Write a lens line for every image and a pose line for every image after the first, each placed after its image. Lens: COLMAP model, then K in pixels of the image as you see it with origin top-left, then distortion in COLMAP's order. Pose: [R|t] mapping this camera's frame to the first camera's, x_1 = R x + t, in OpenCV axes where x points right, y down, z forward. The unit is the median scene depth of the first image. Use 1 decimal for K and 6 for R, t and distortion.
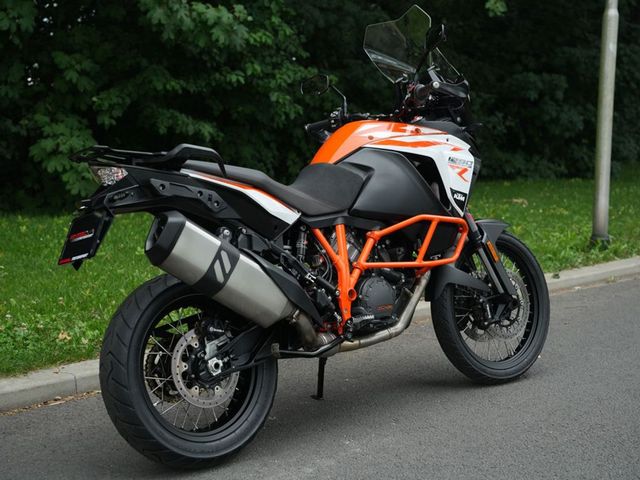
lens RADIAL K [[998.9, 0, 320.0], [0, 998.9, 240.0], [0, 0, 1]] dist [-0.091581, 0.808160]
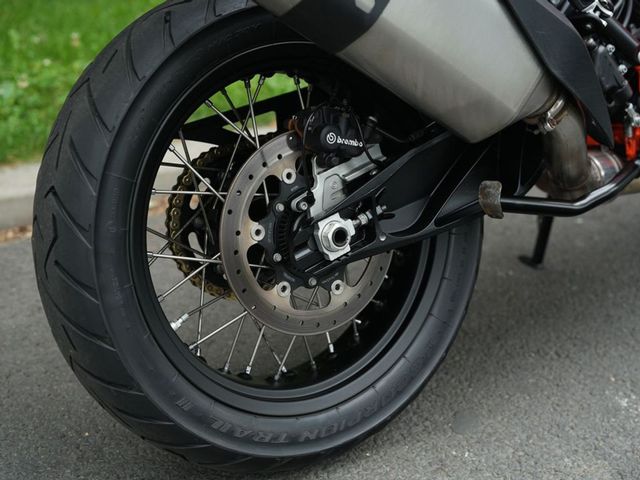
lens RADIAL K [[998.9, 0, 320.0], [0, 998.9, 240.0], [0, 0, 1]] dist [-0.091581, 0.808160]
pose [[0.991251, 0.078156, -0.106361, -0.069259], [-0.049328, 0.966806, 0.250705, 0.031943], [0.122424, -0.243265, 0.962203, 0.621533]]
